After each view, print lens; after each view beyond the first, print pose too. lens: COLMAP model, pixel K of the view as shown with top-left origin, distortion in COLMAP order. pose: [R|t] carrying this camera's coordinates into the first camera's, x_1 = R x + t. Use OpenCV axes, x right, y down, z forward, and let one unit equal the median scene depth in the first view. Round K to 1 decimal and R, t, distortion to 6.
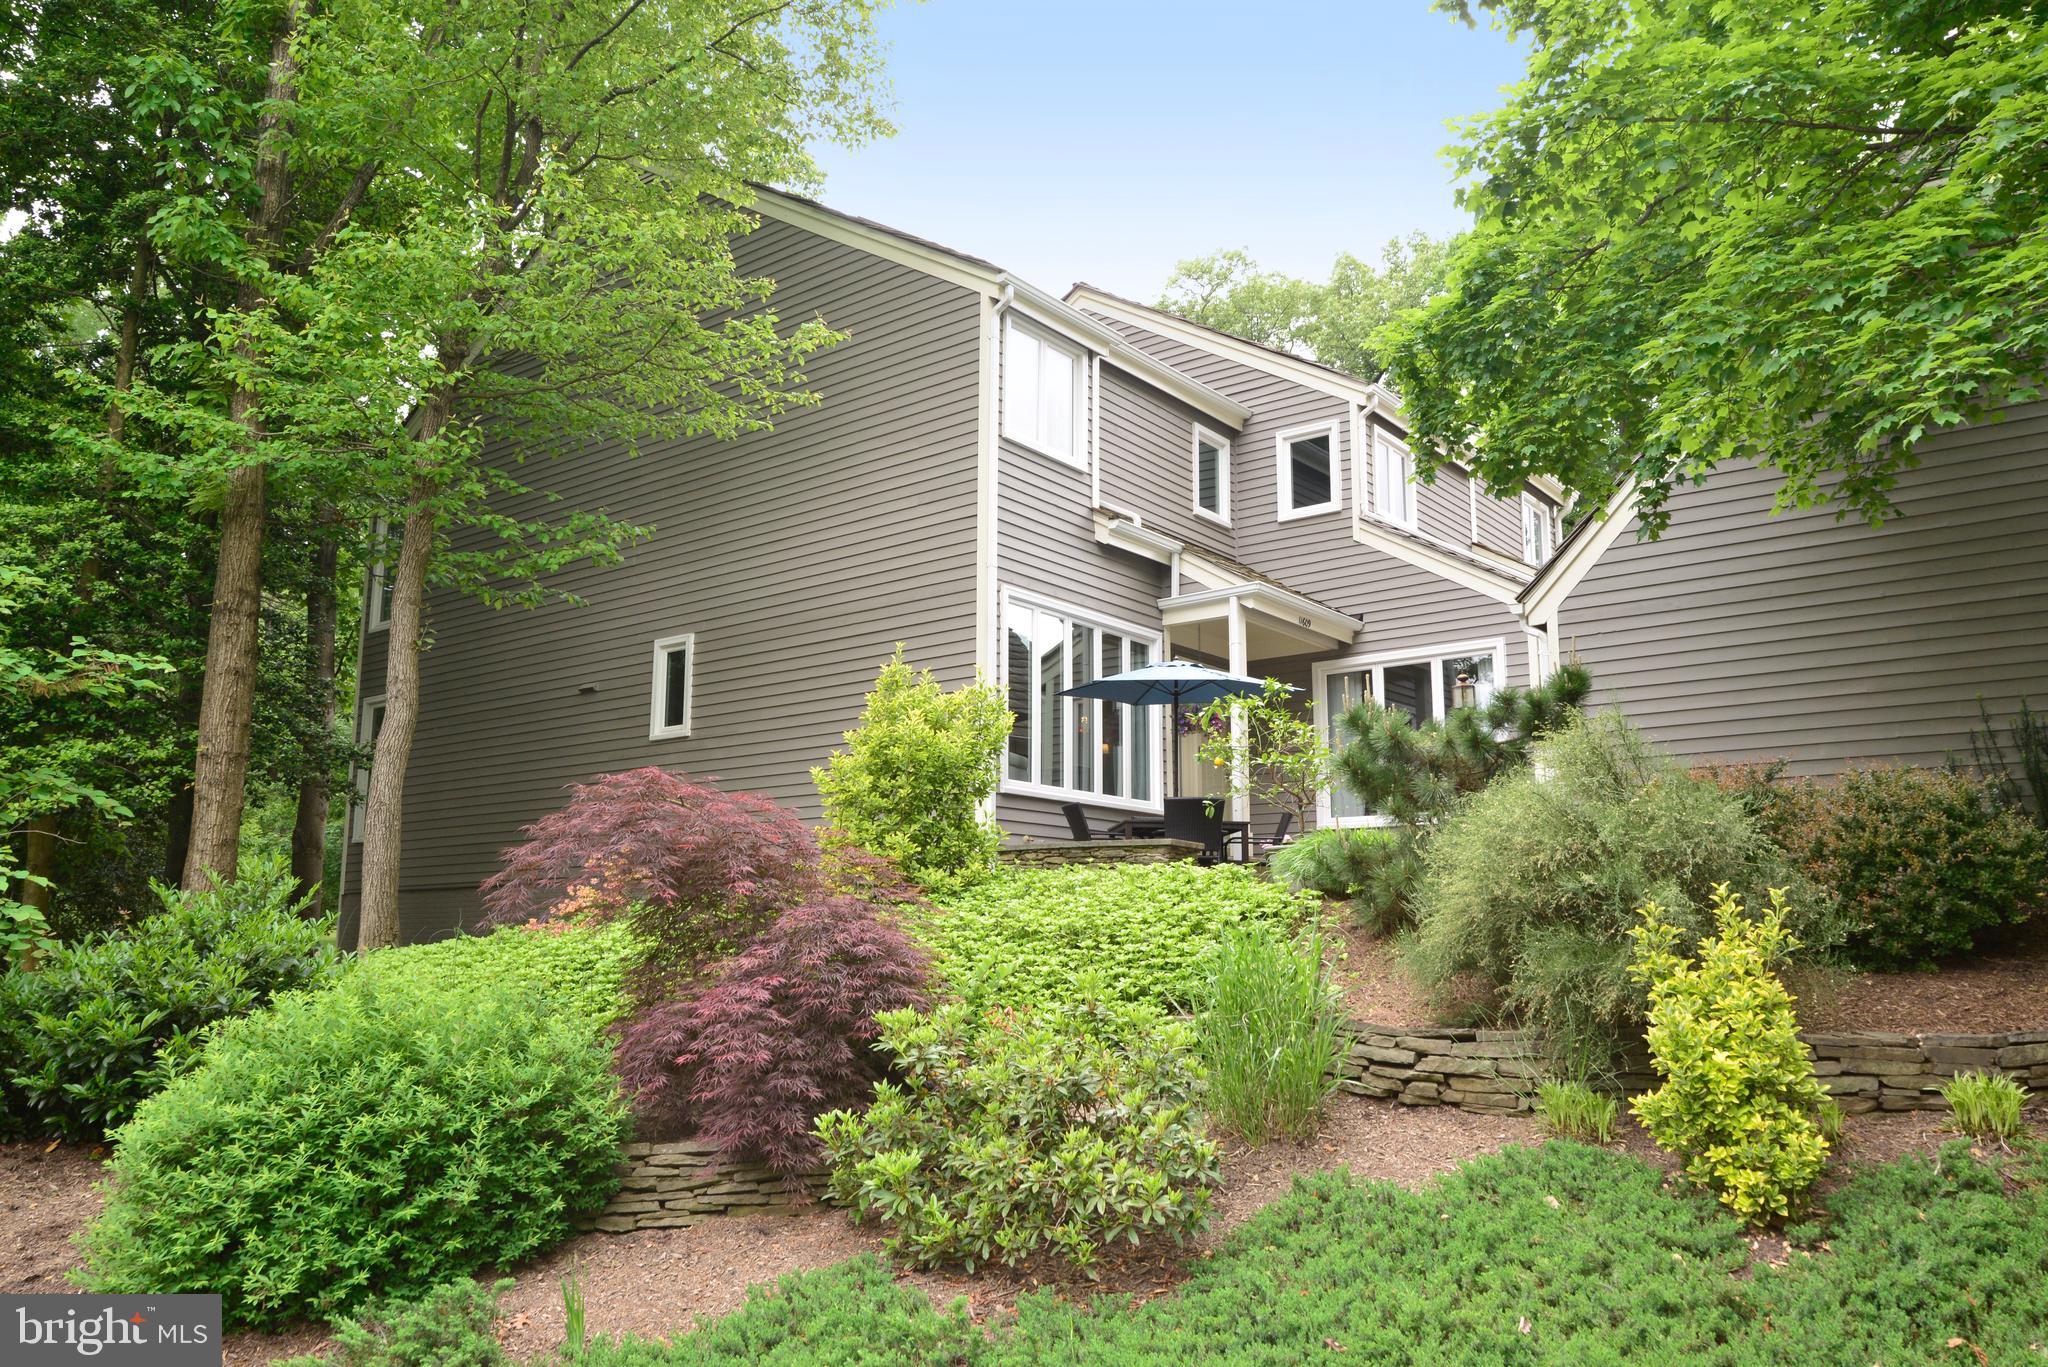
lens RADIAL K [[1471.9, 0, 1023.6], [0, 1471.9, 669.0], [0, 0, 1]] dist [-0.002284, -0.000018]
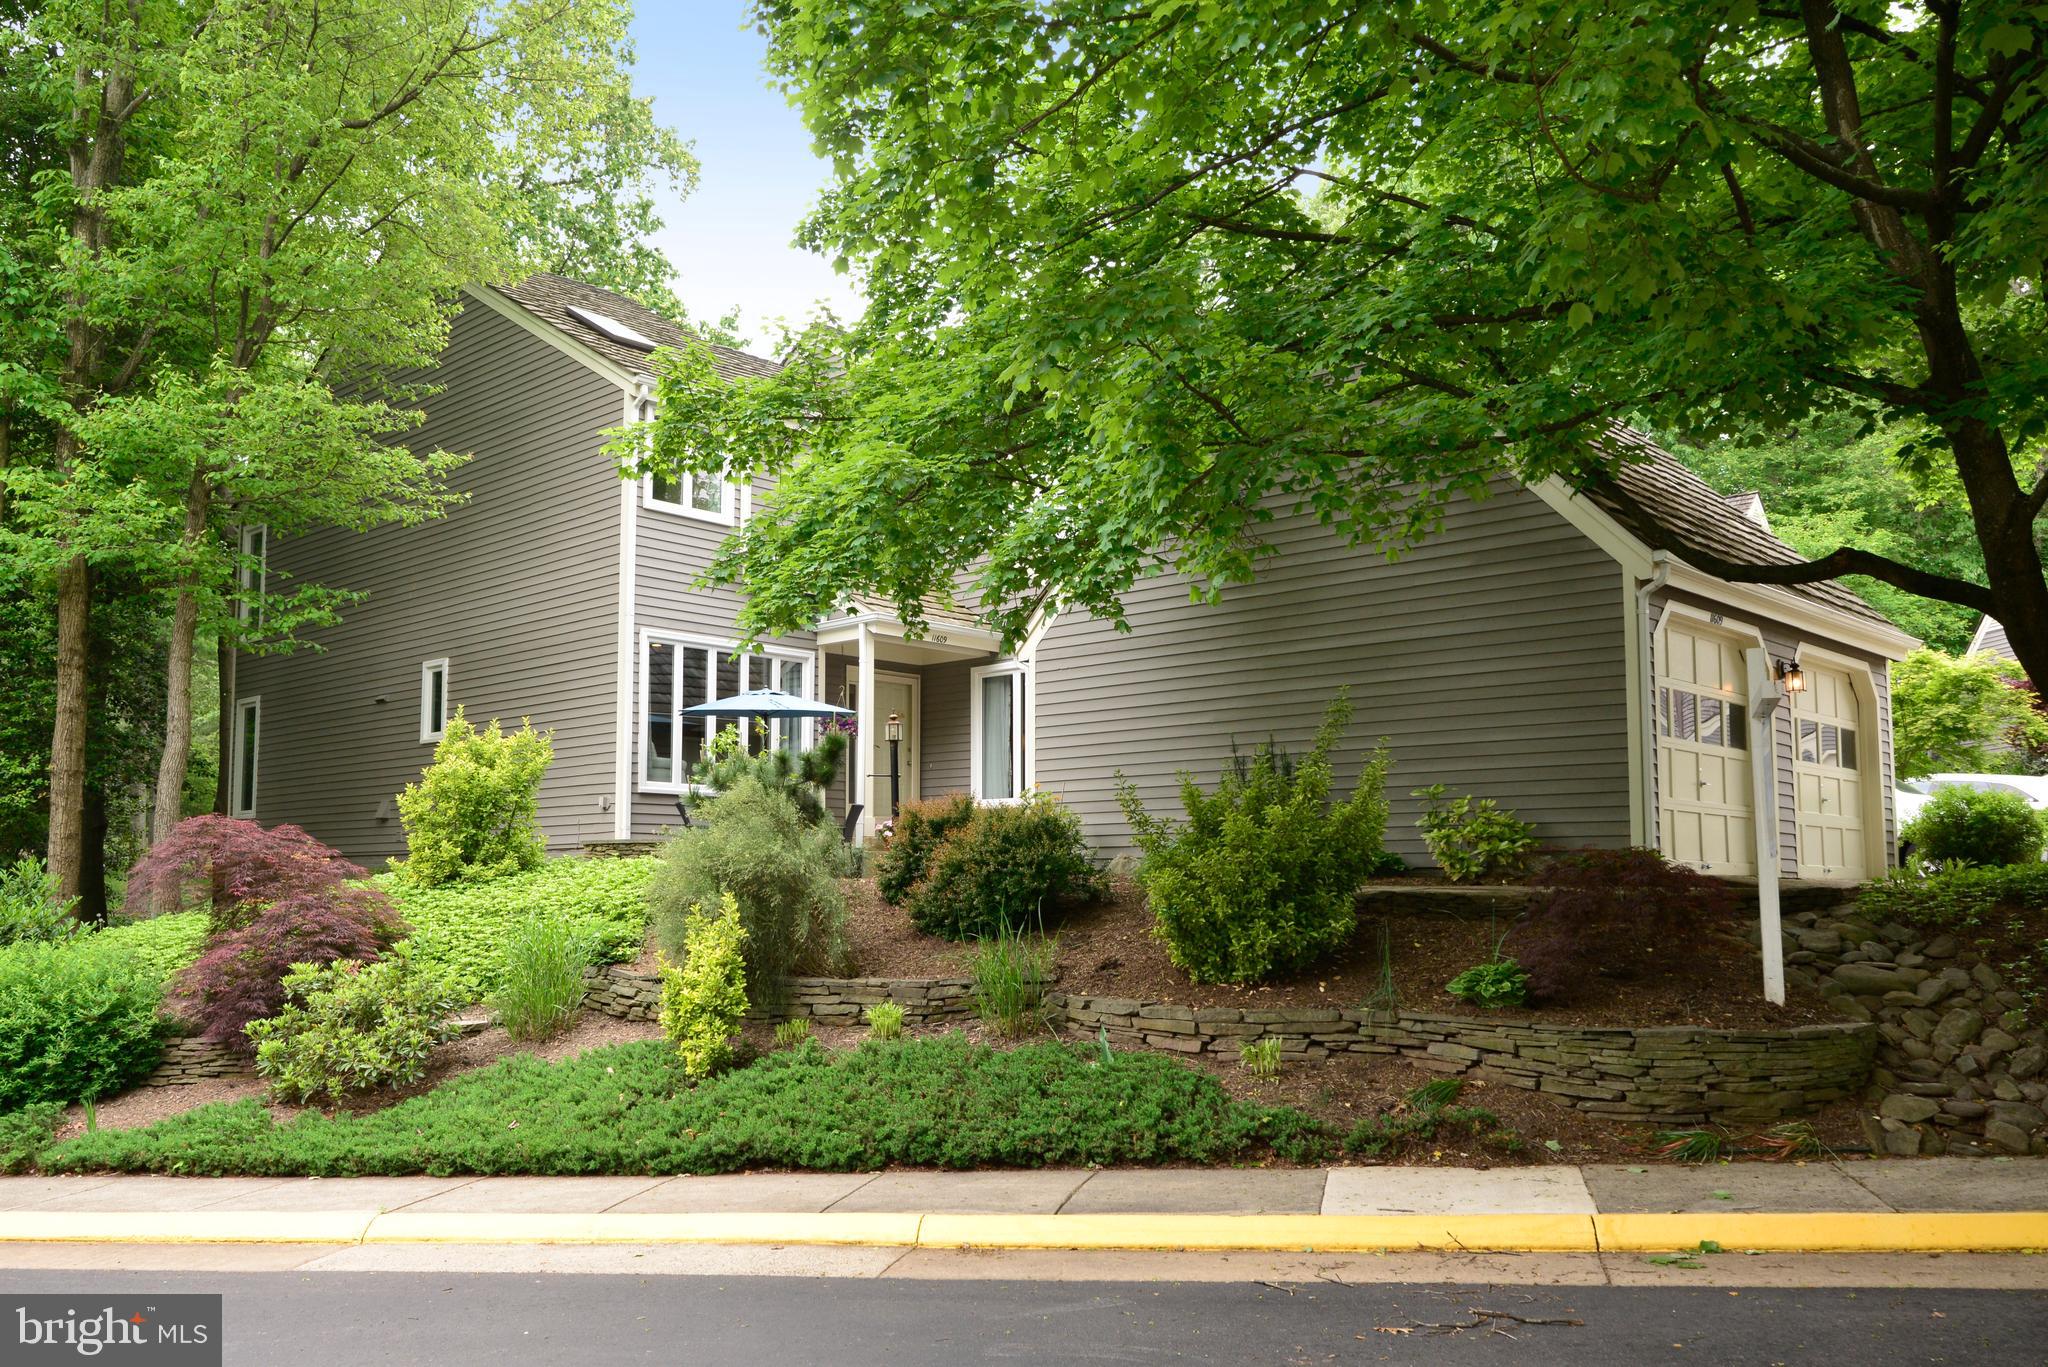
lens RADIAL K [[1692.1, 0, 1024.7], [0, 1692.1, 706.0], [0, 0, 1]] dist [-0.005900, -0.003513]
pose [[0.993807, -0.013395, -0.110306, 0.967133], [0.022777, 0.996186, 0.084235, -0.215508], [0.108757, -0.086226, 0.990322, -0.840797]]
